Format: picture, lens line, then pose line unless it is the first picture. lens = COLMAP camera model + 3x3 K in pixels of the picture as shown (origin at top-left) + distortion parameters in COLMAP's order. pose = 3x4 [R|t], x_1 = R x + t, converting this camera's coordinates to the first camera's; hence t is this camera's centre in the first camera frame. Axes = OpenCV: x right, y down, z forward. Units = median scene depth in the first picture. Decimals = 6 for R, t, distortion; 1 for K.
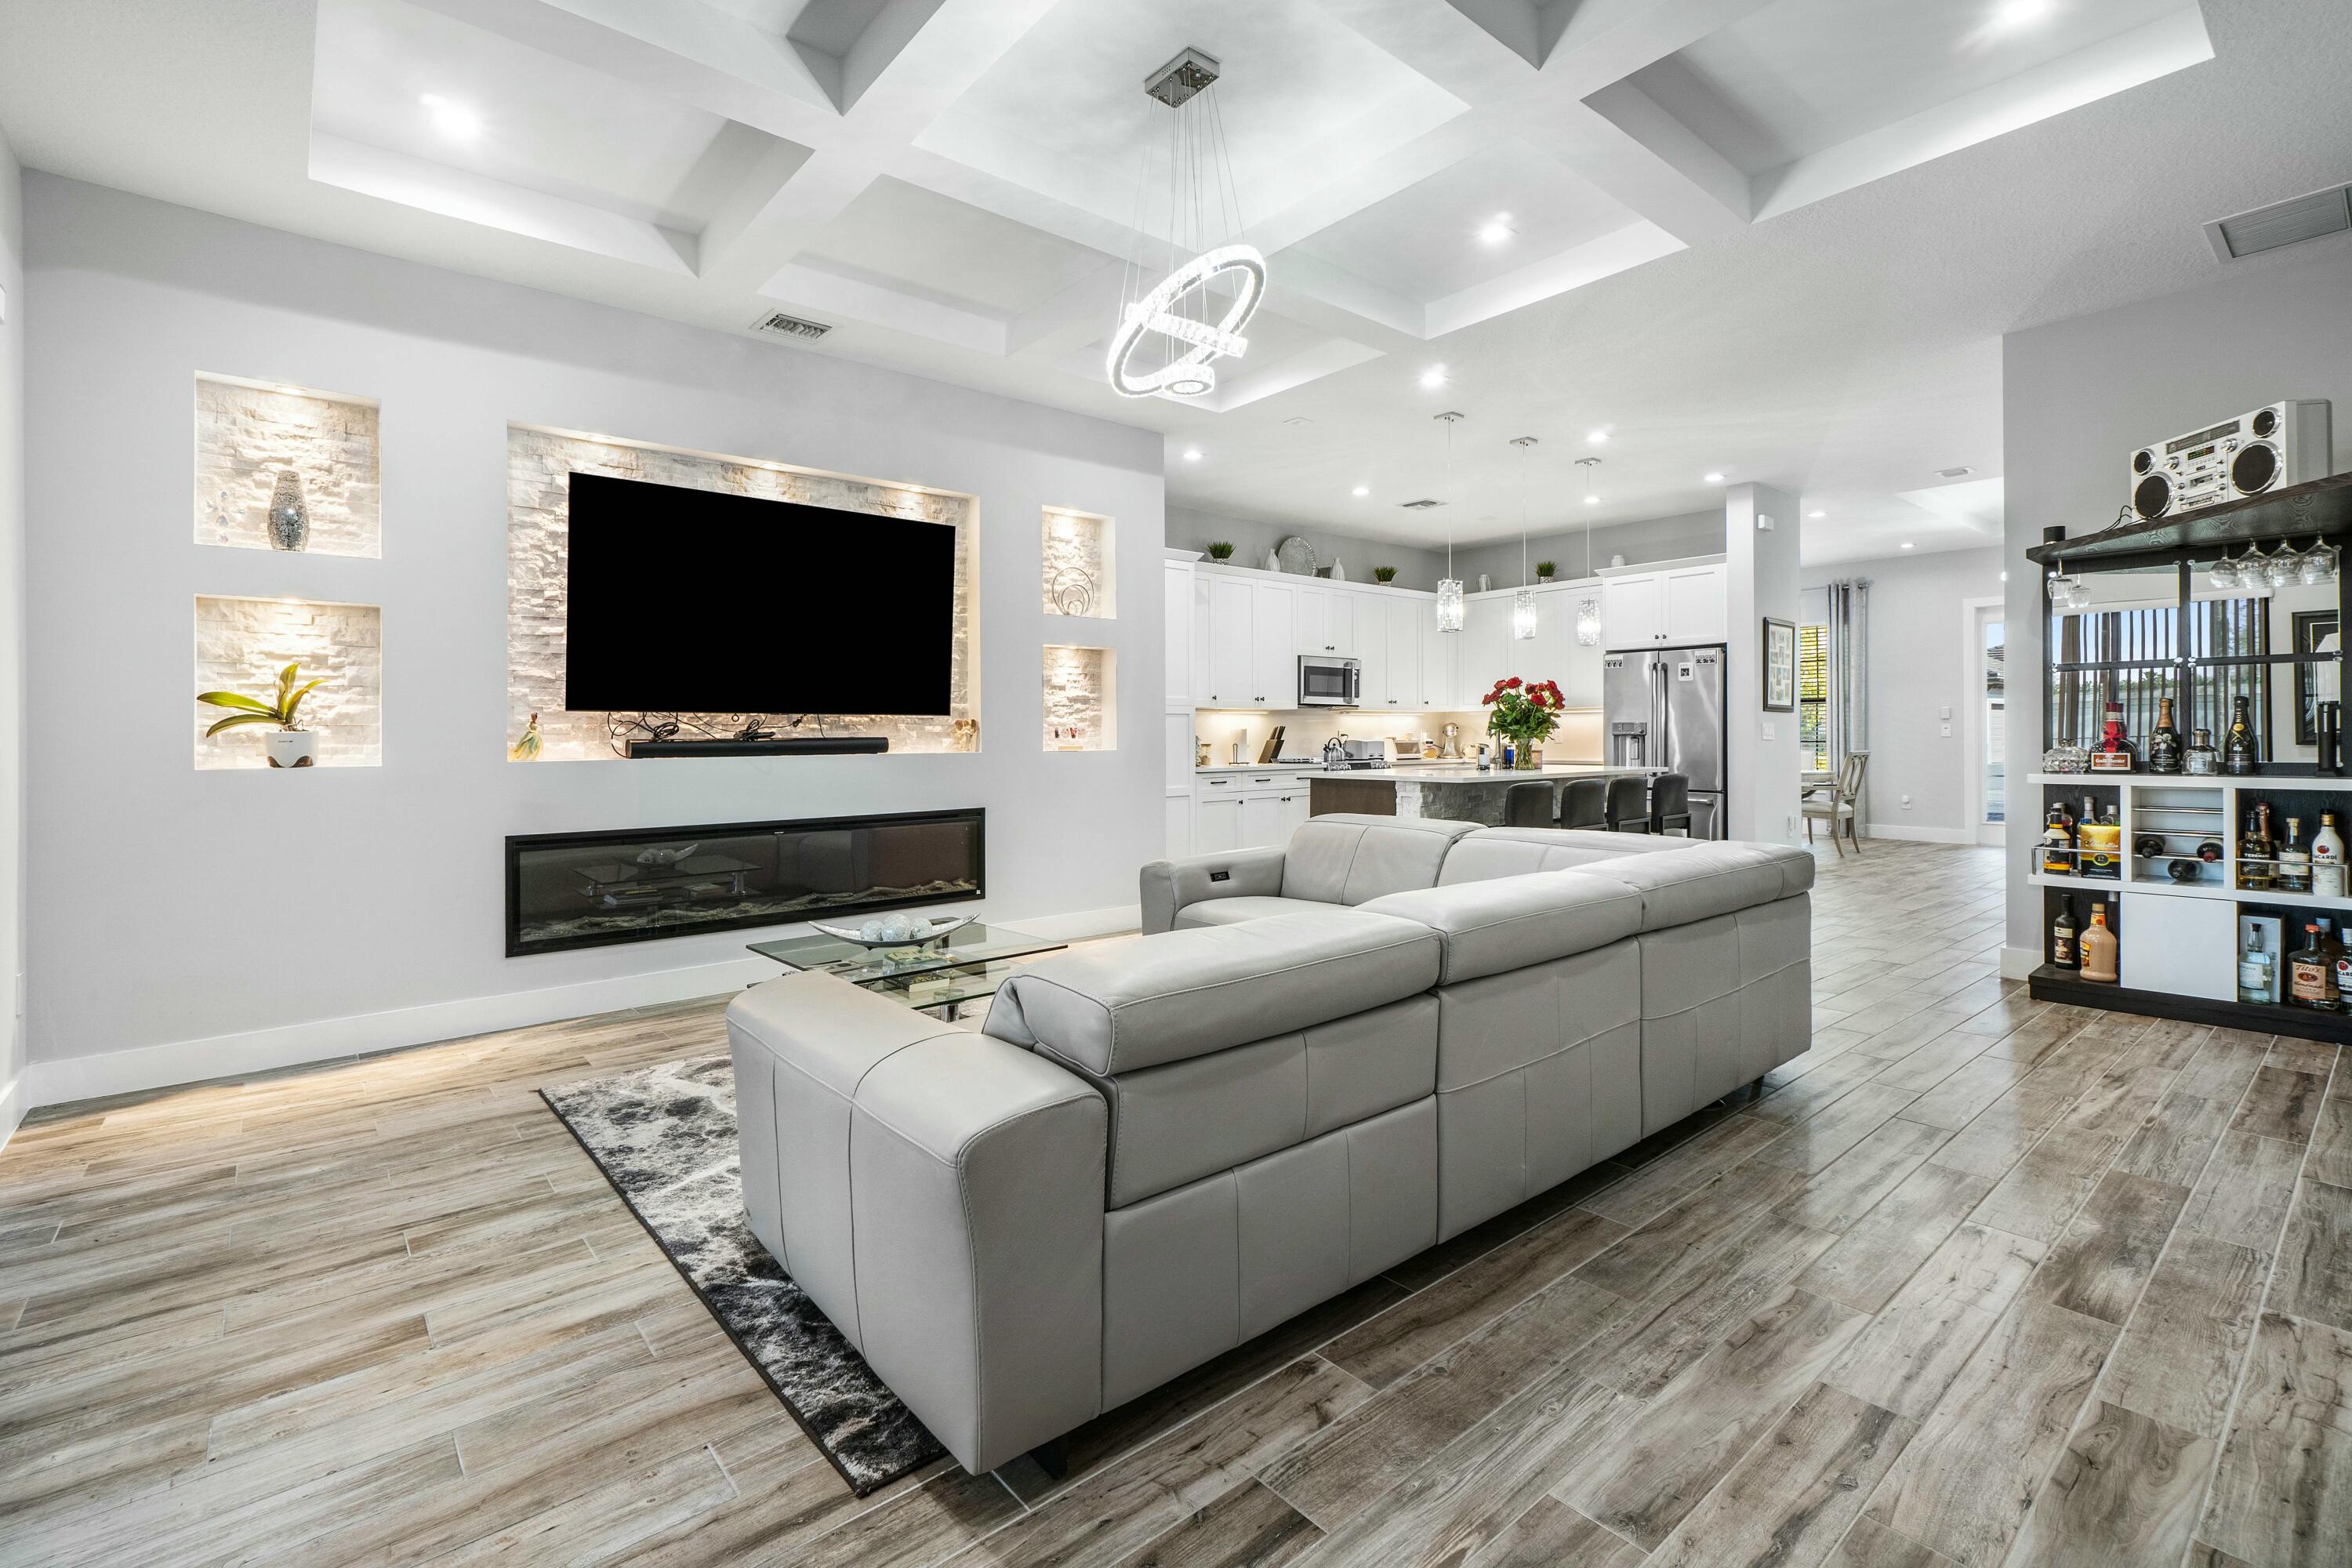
lens RADIAL K [[1042.4, 0, 1148.1], [0, 1042.4, 735.1], [0, 0, 1]] dist [-0.000035, 0.000597]
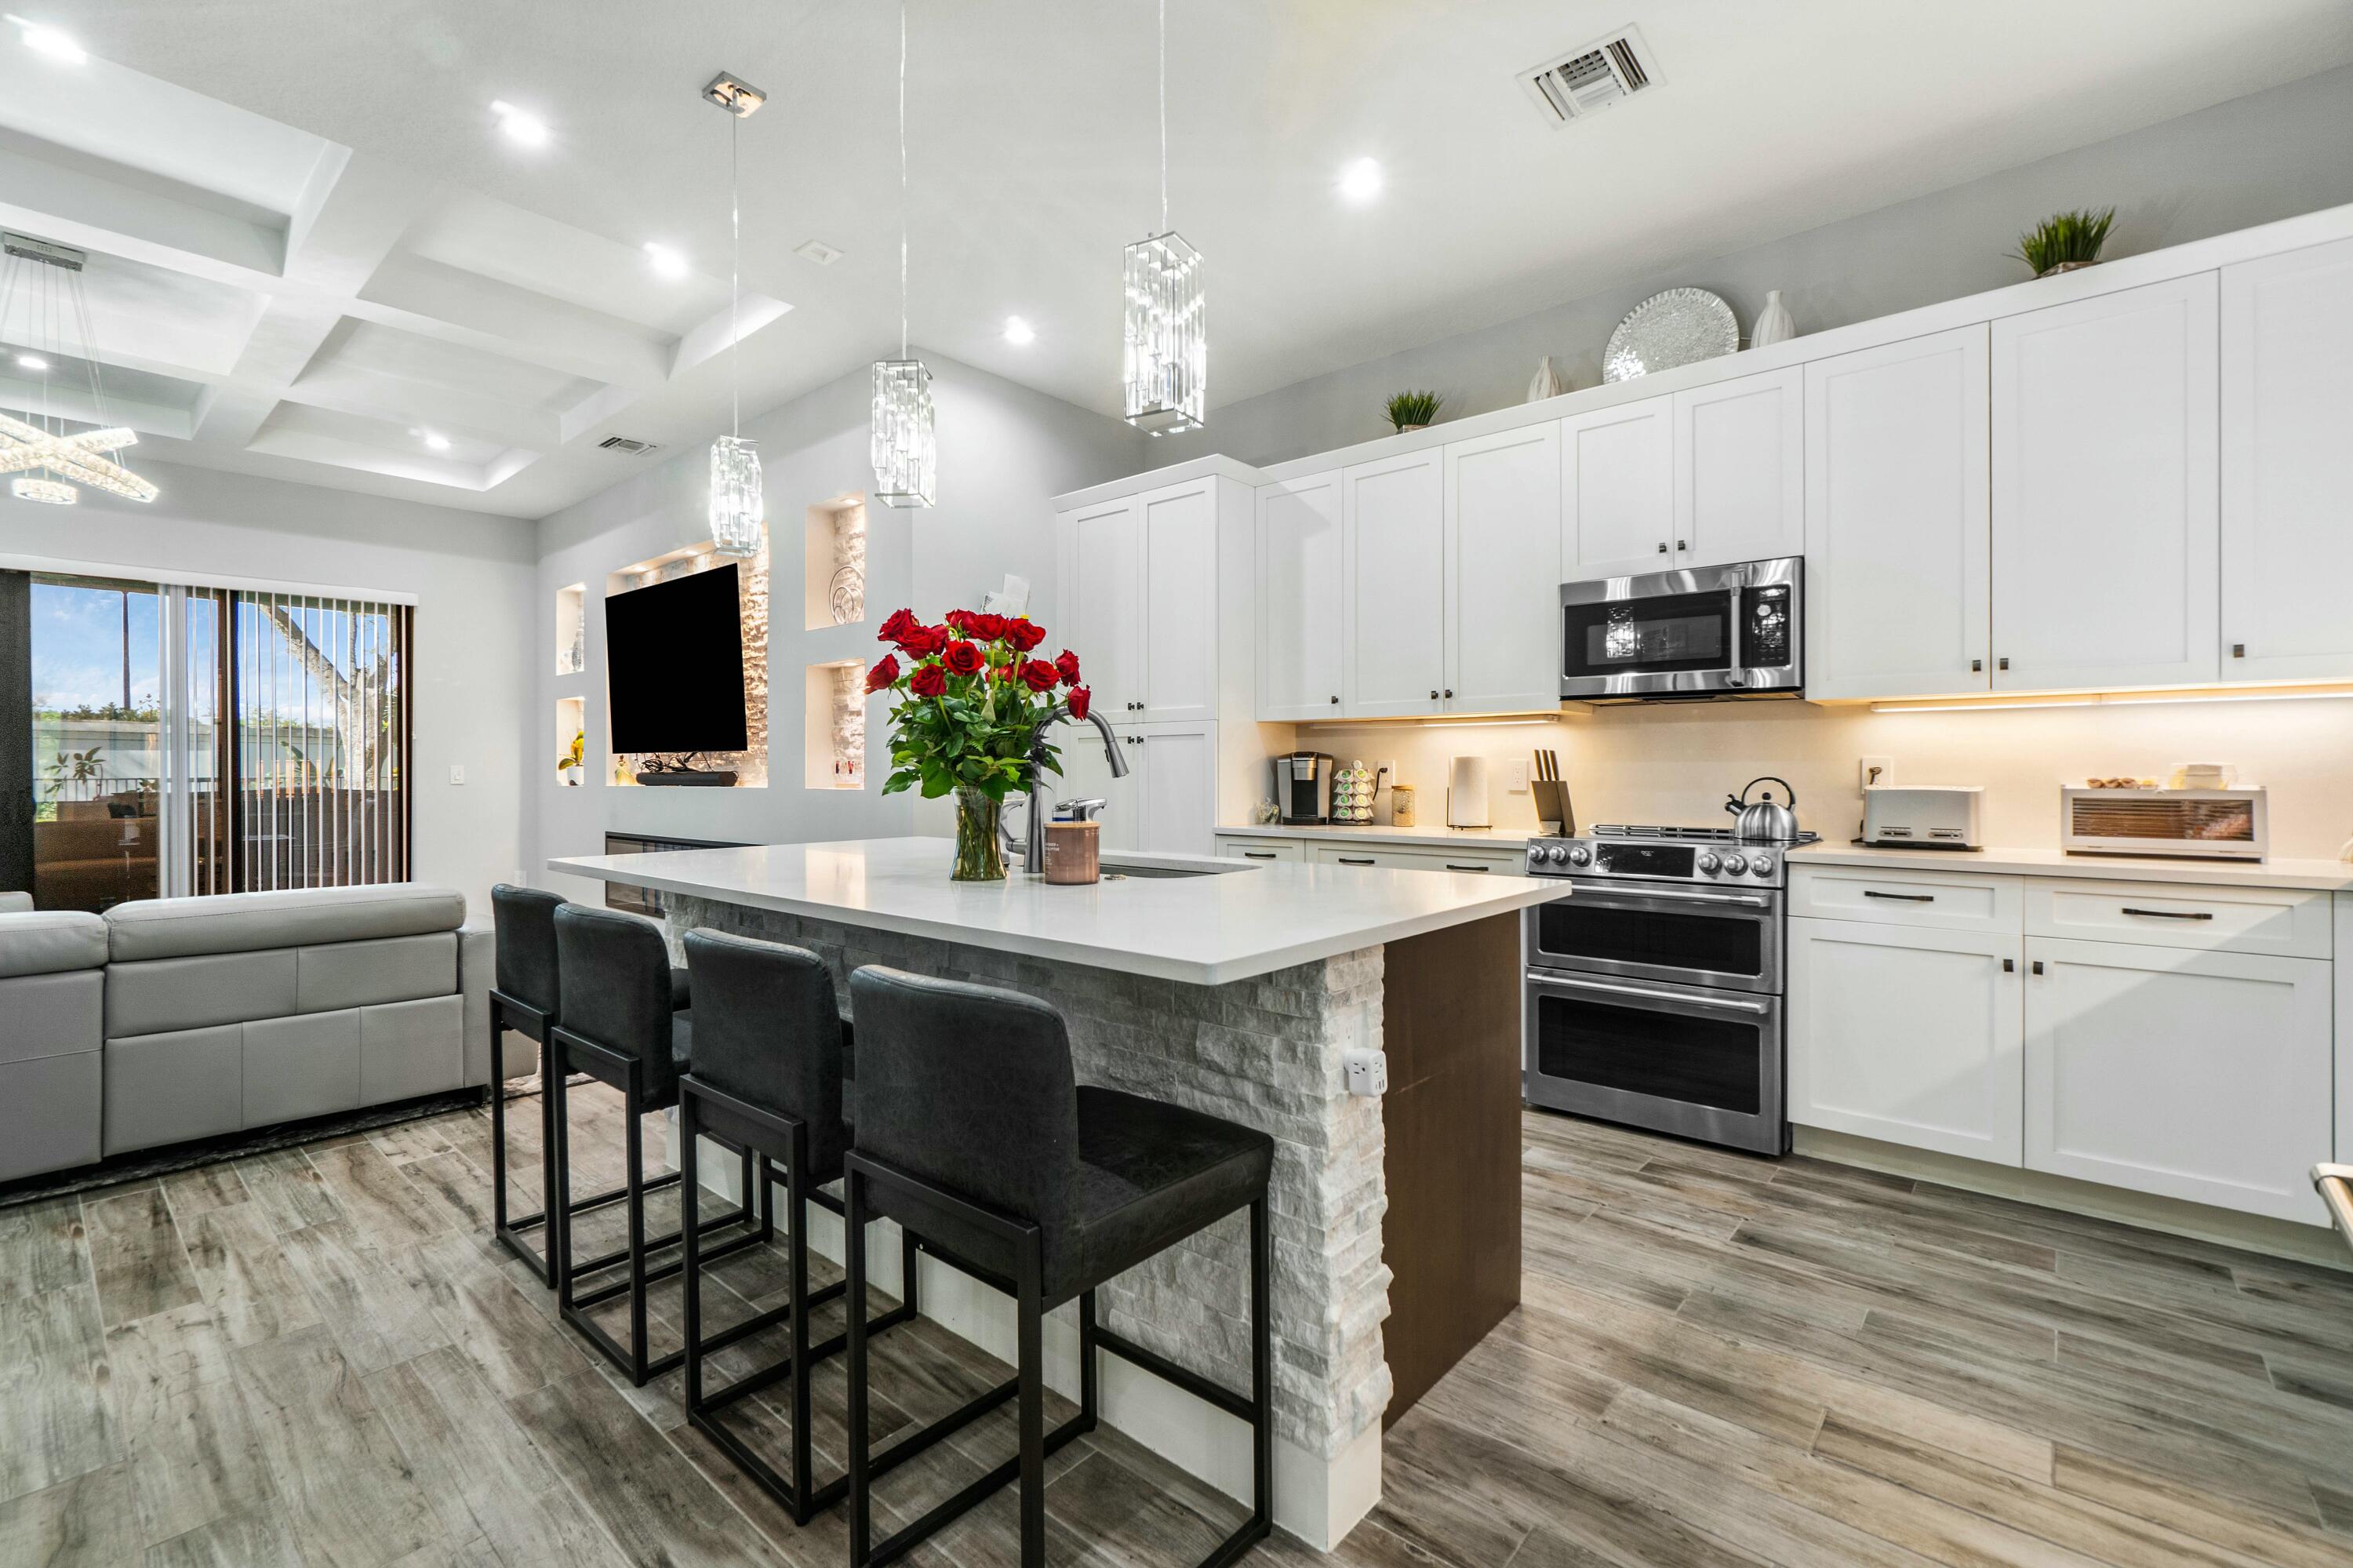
lens RADIAL K [[1014.8, 0, 1176.5], [0, 1014.8, 784.0], [0, 0, 1]] dist [-0.008510, 0.000091]
pose [[0.178682, 0.018018, -0.983742, 0.983198], [0.001096, 0.999828, 0.018512, -0.004541], [0.983906, -0.004386, 0.178632, 1.424452]]
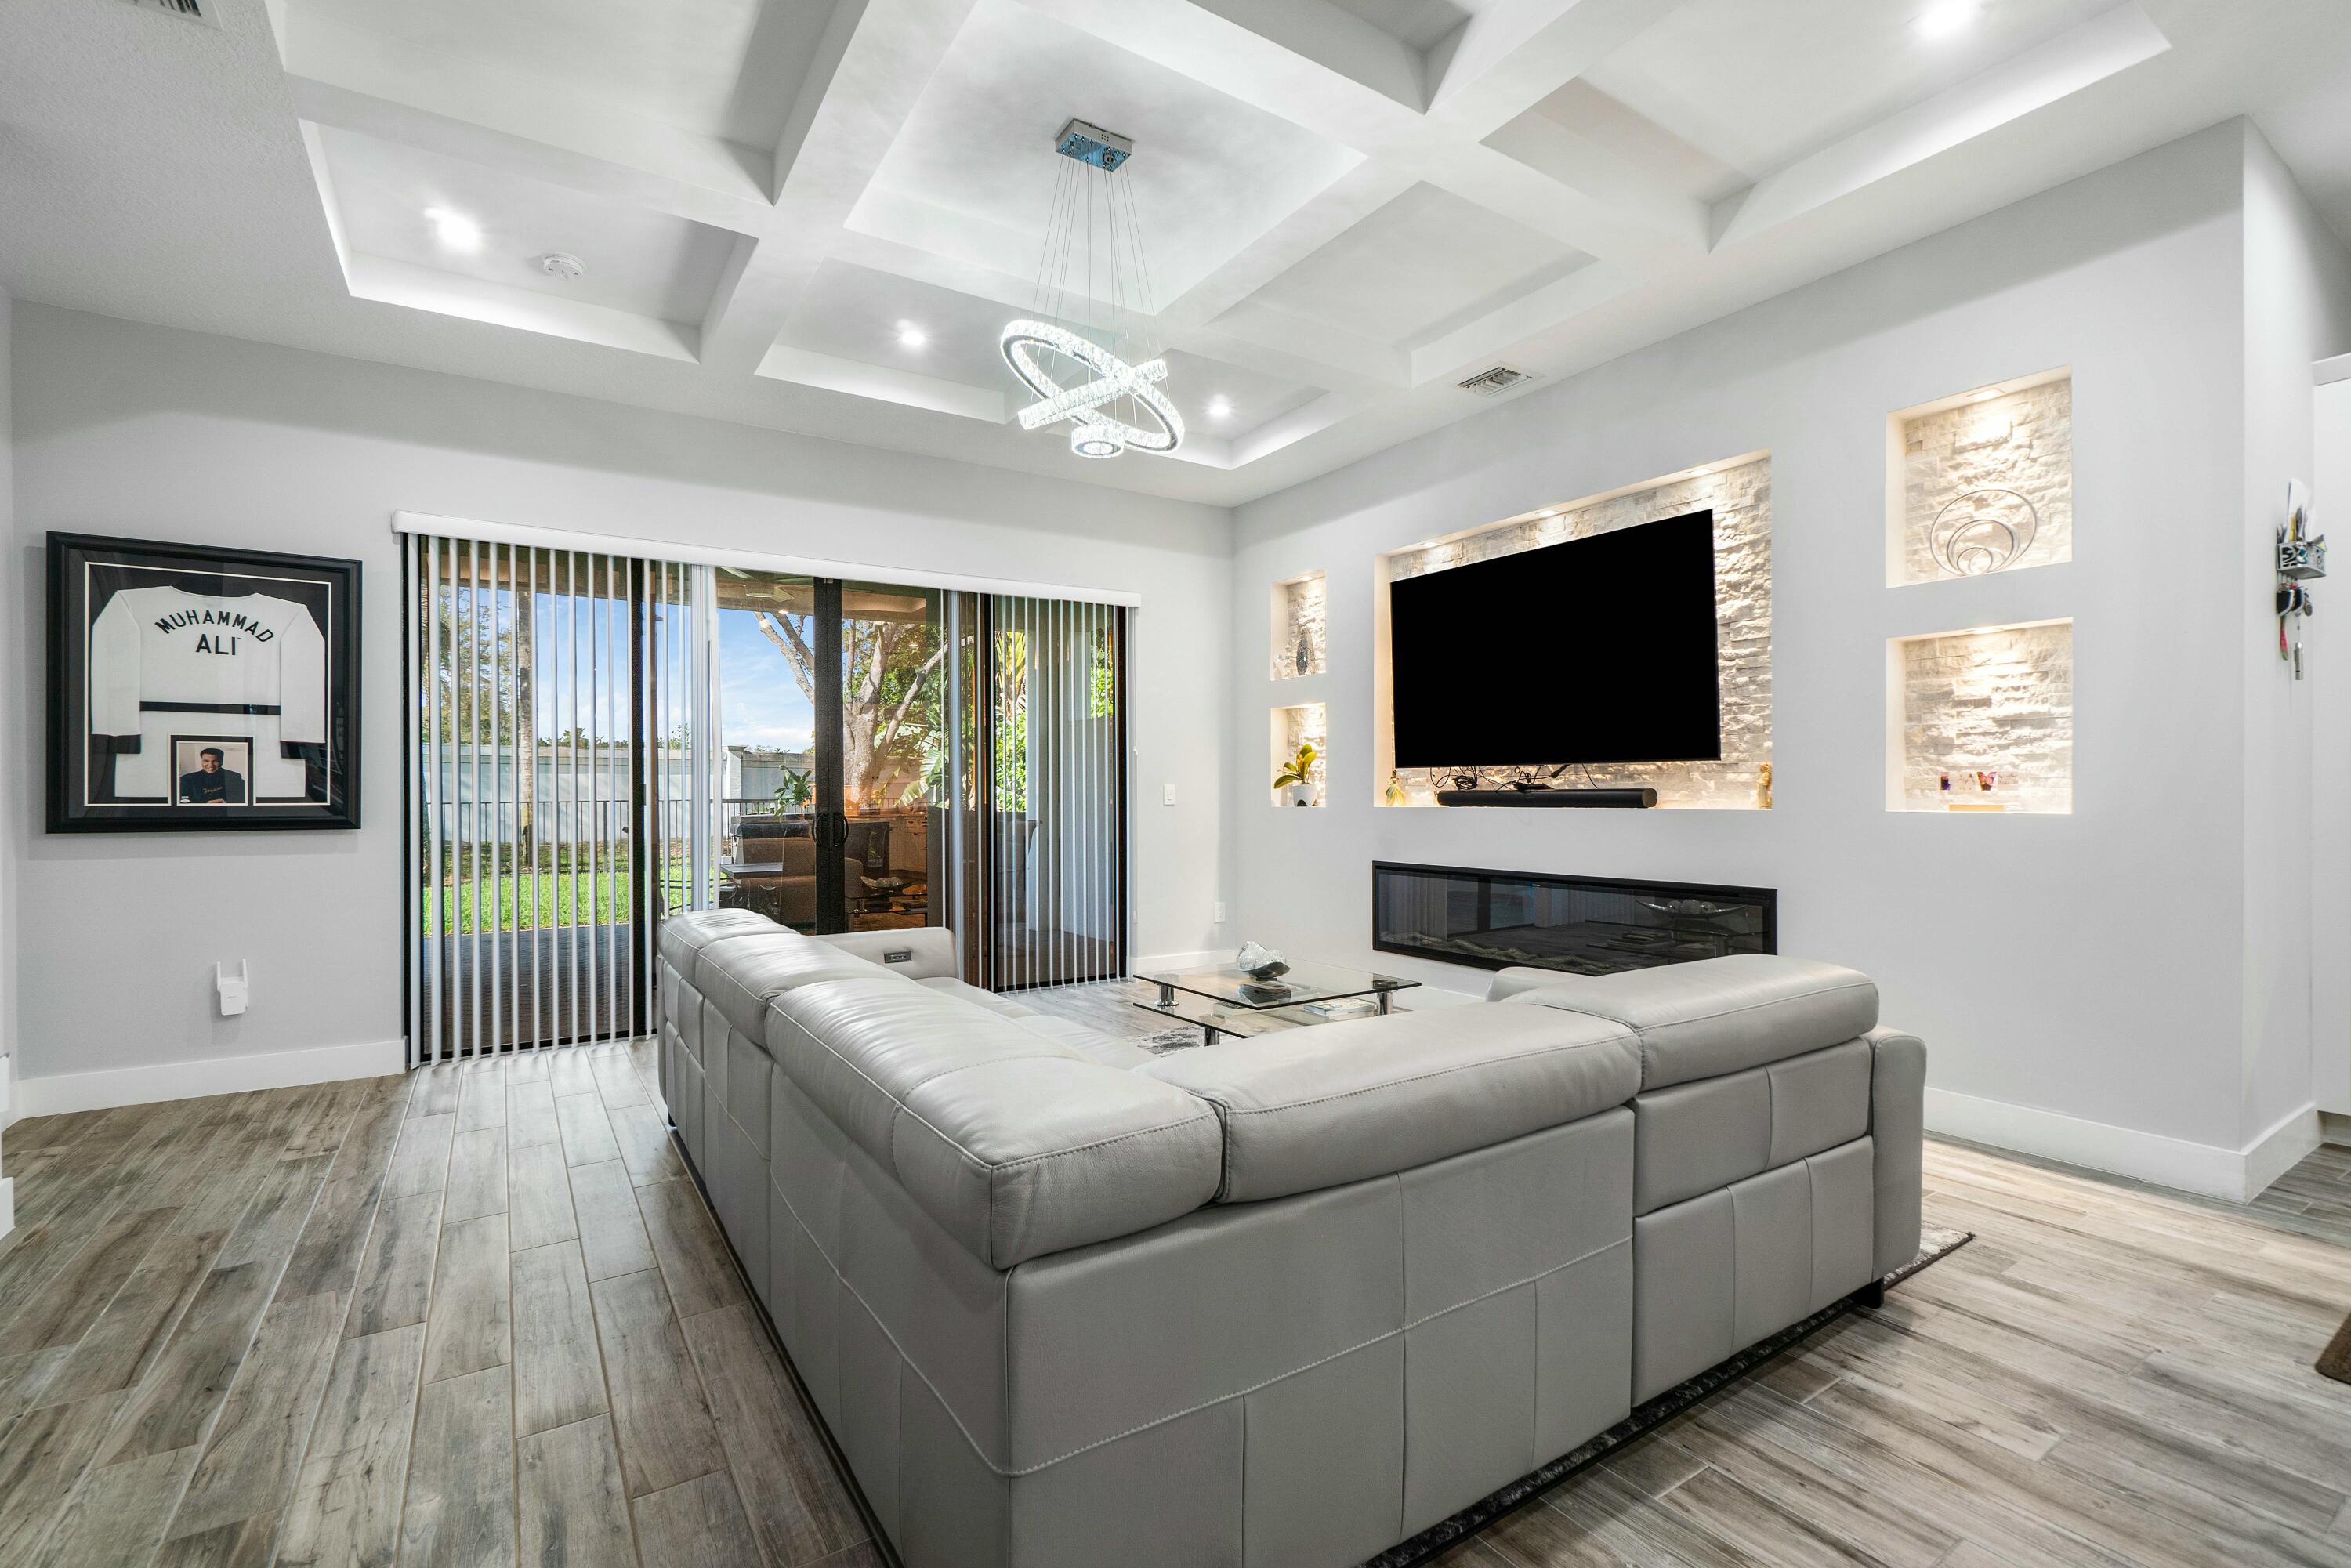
lens RADIAL K [[1063.5, 0, 1175.5], [0, 1063.5, 784.0], [0, 0, 1]] dist [-0.000809, 0.000131]
pose [[-0.115125, 0.002602, -0.993348, 0.711180], [0.009667, 0.999952, 0.001499, -0.007425], [0.993304, -0.009430, -0.115145, 0.805608]]
